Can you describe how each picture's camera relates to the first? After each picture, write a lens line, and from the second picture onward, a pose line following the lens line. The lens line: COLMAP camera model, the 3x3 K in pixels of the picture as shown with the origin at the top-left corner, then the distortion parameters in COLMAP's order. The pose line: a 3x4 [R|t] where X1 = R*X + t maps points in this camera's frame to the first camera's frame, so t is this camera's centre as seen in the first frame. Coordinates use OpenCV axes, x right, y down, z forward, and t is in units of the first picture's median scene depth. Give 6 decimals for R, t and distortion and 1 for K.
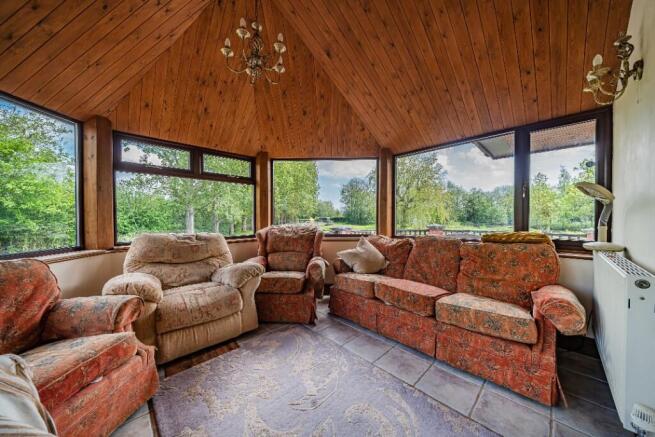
lens RADIAL K [[224.8, 0, 328.1], [0, 224.8, 219.1], [0, 0, 1]] dist [0.000350, -0.000001]
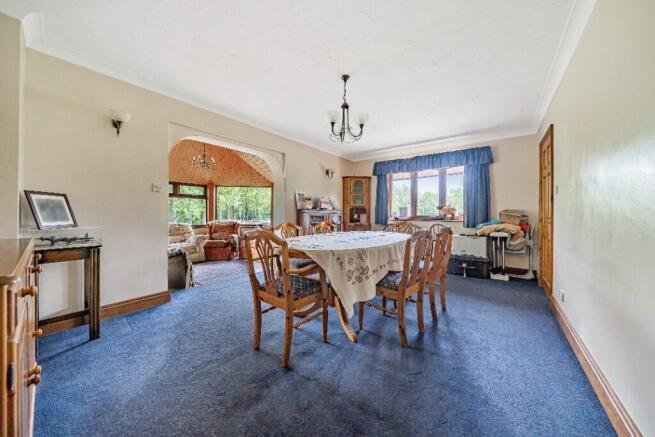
lens RADIAL K [[224.8, 0, 327.3], [0, 224.8, 218.1], [0, 0, 1]] dist [0.000350, -0.000001]
pose [[0.989649, 0.009501, 0.143196, 0.501506], [-0.010363, 0.999932, 0.005274, -0.010710], [-0.143136, -0.006703, 0.989680, -1.249578]]
